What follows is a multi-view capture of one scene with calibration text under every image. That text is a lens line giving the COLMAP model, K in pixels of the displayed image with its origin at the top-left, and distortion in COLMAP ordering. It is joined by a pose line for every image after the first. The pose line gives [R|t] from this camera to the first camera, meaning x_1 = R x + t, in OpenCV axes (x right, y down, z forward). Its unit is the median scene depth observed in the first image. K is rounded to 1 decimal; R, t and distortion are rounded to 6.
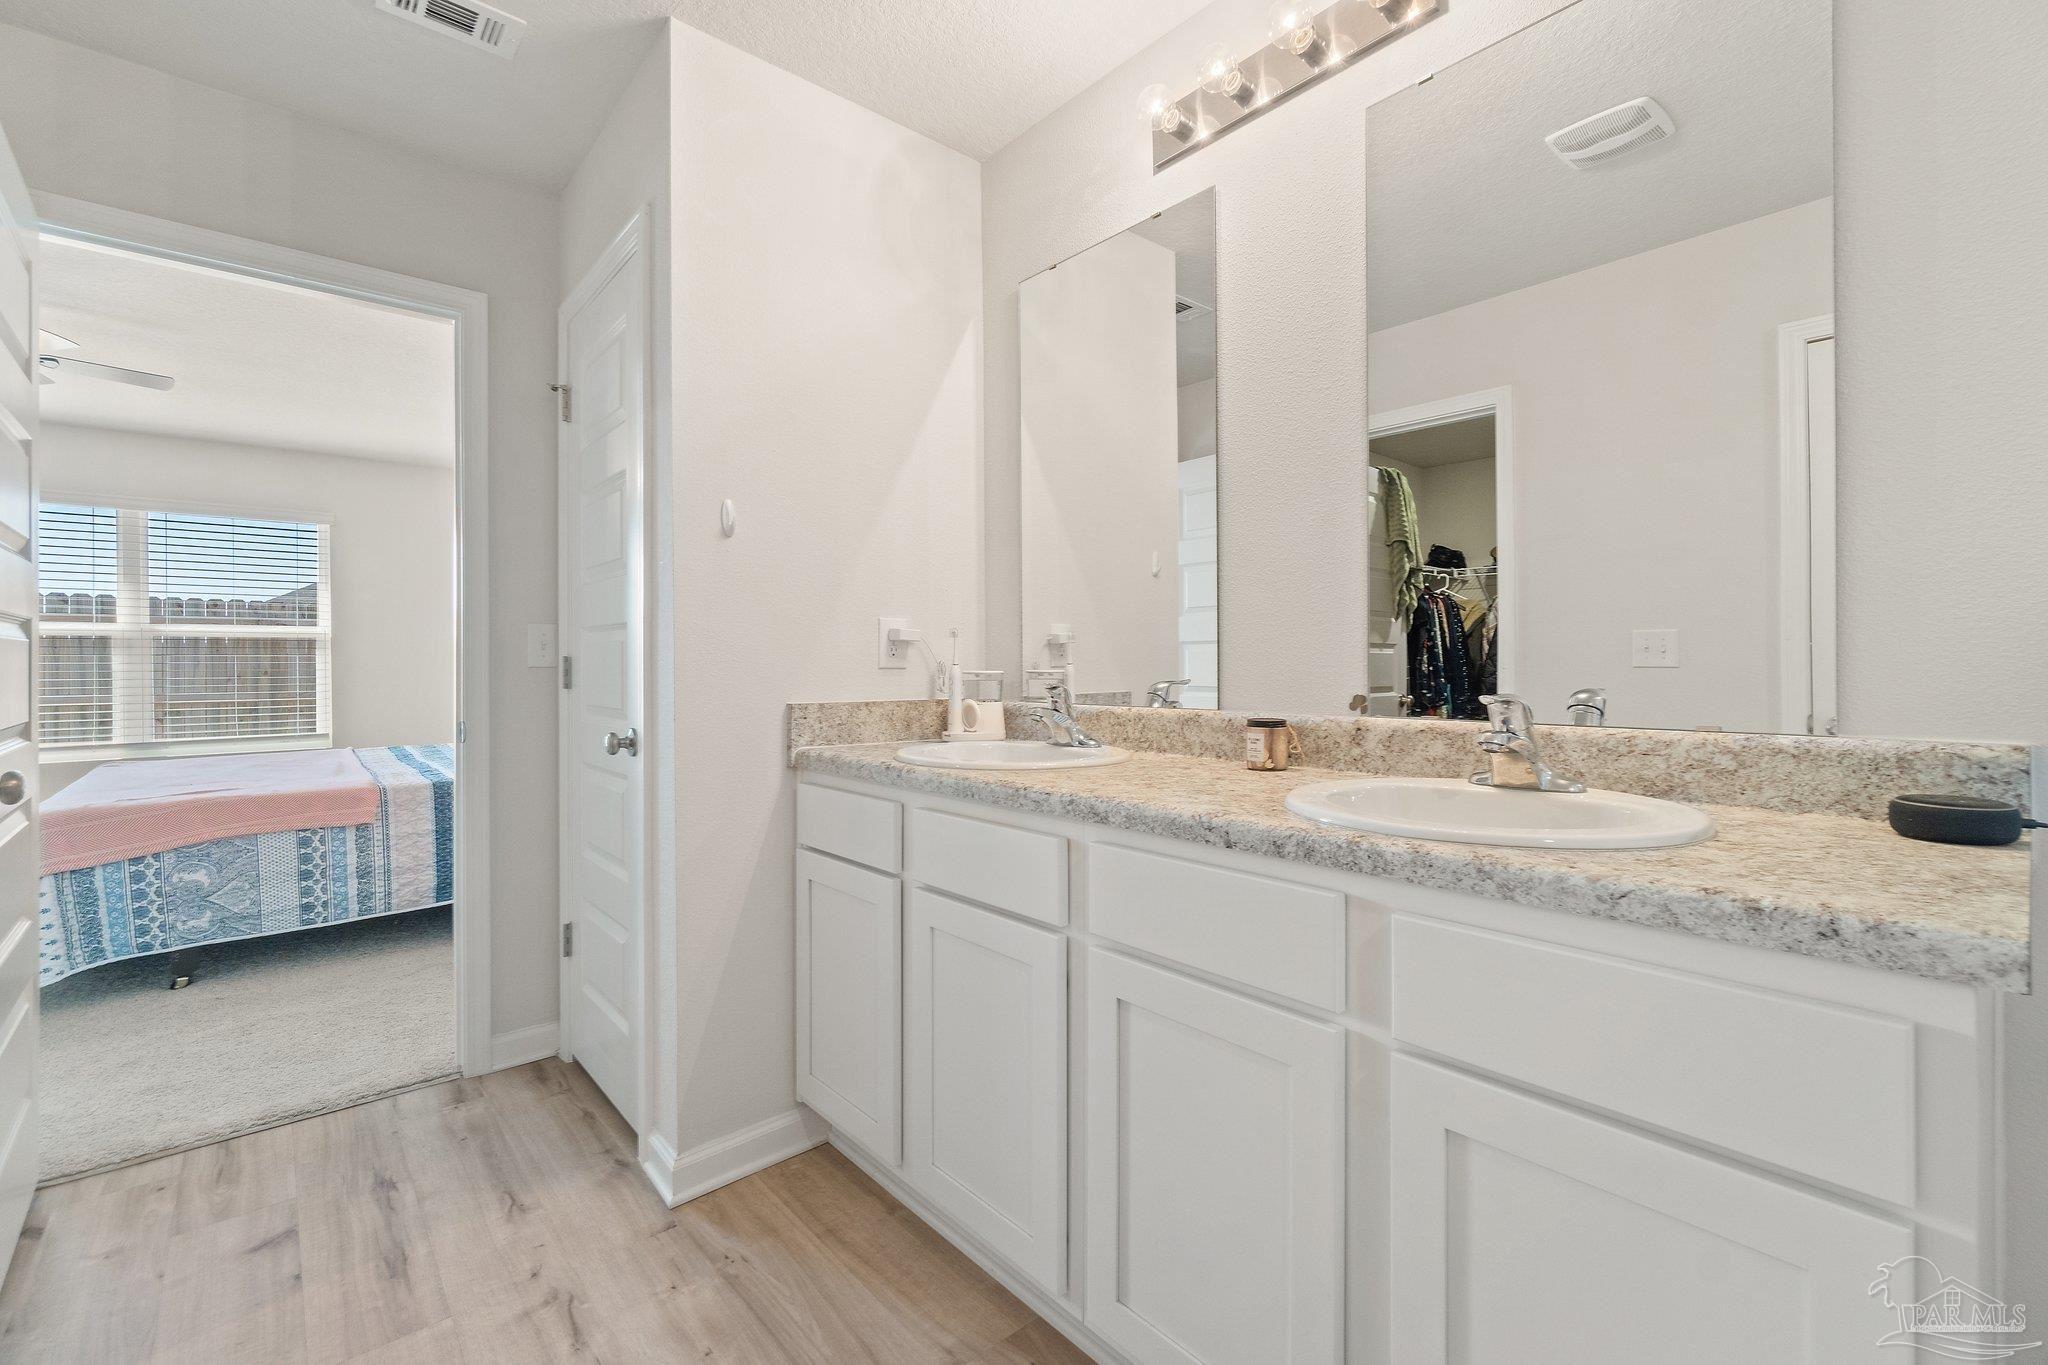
lens RADIAL K [[825.6, 0, 1024.0], [0, 825.6, 682.5], [0, 0, 1]] dist [-0.024087, 0.000254]
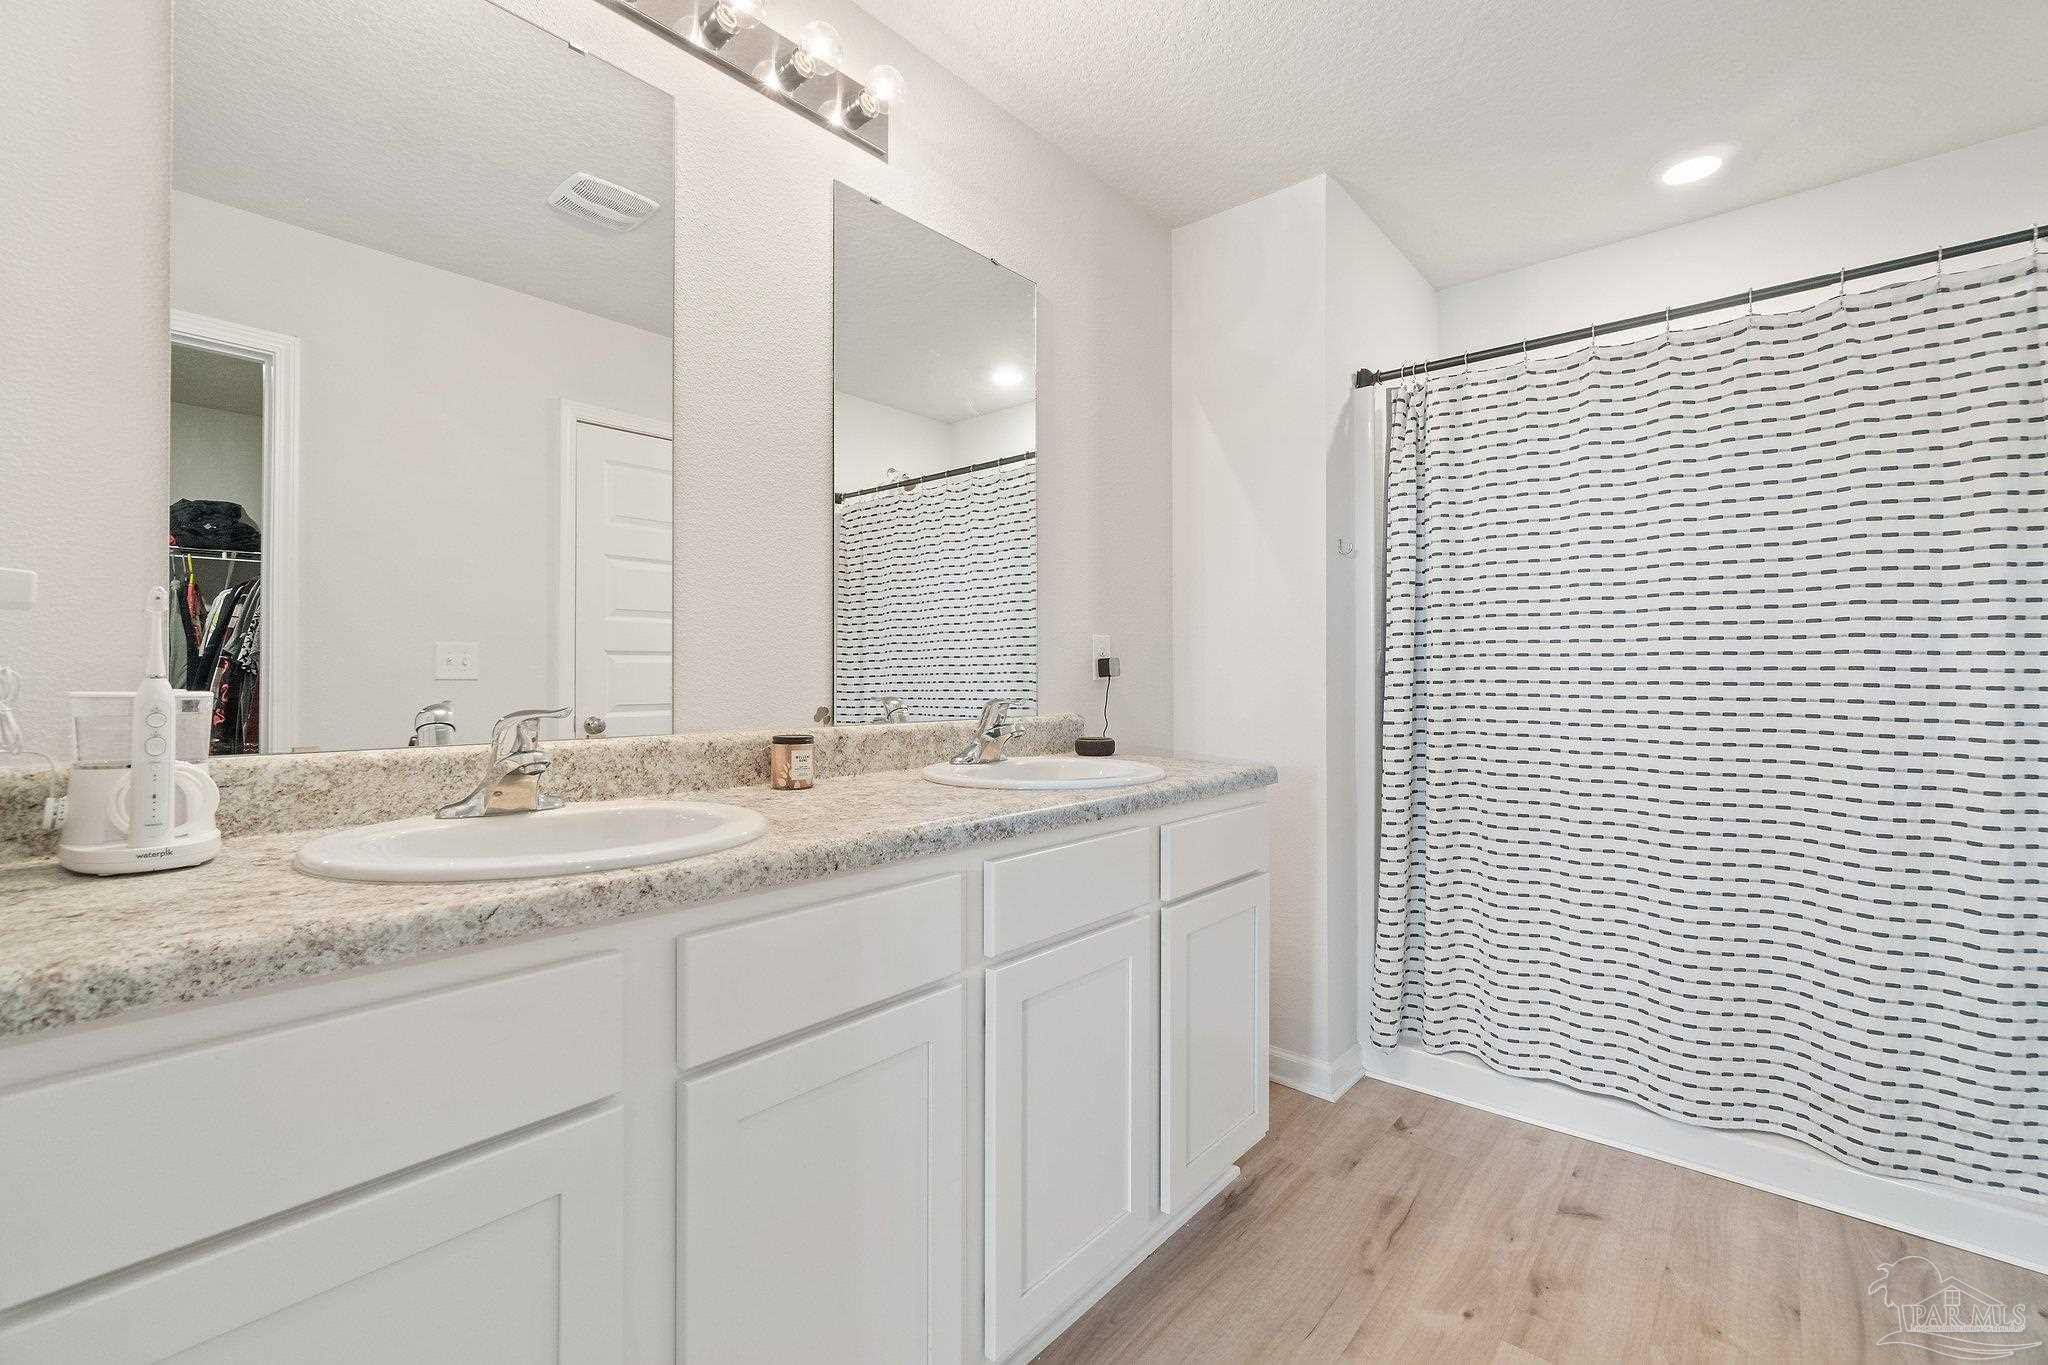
lens RADIAL K [[908.1, 0, 1014.7], [0, 908.1, 644.2], [0, 0, 1]] dist [-0.003168, -0.000316]
pose [[-0.130919, 0.043196, 0.990452, -0.664467], [0.019310, 0.998972, -0.041016, -0.010432], [-0.991205, 0.013755, -0.131618, 0.753684]]
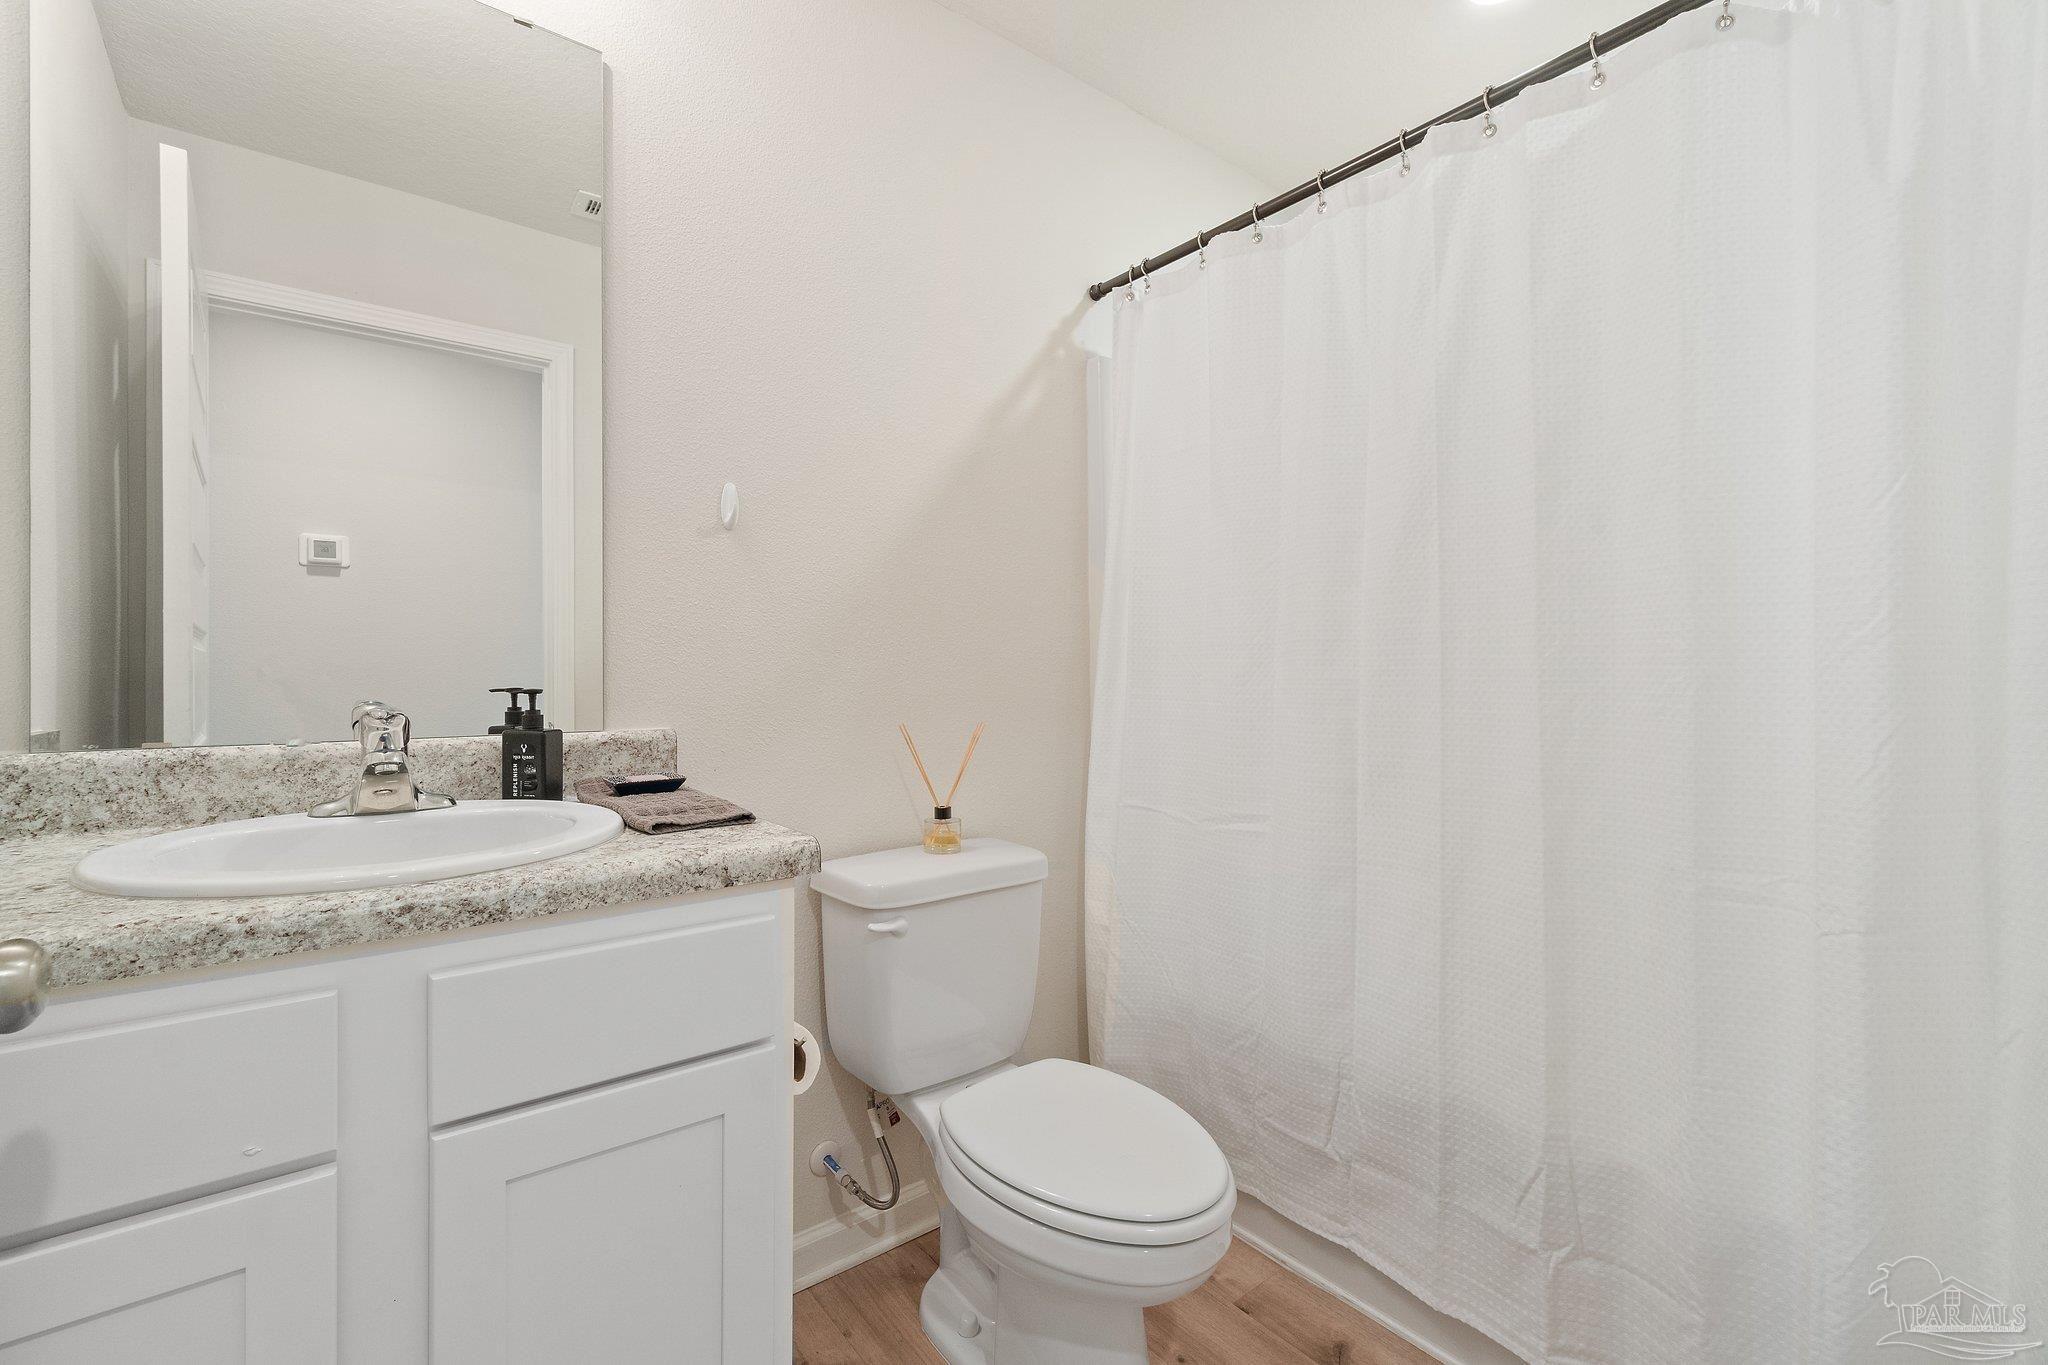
lens RADIAL K [[825.6, 0, 1024.0], [0, 825.6, 682.5], [0, 0, 1]] dist [-0.024087, 0.000254]
pose [[0.018611, -0.002429, 0.999824, -0.340301], [0.014535, 0.999892, 0.002159, -0.004261], [-0.999721, 0.014492, 0.018645, 0.384497]]
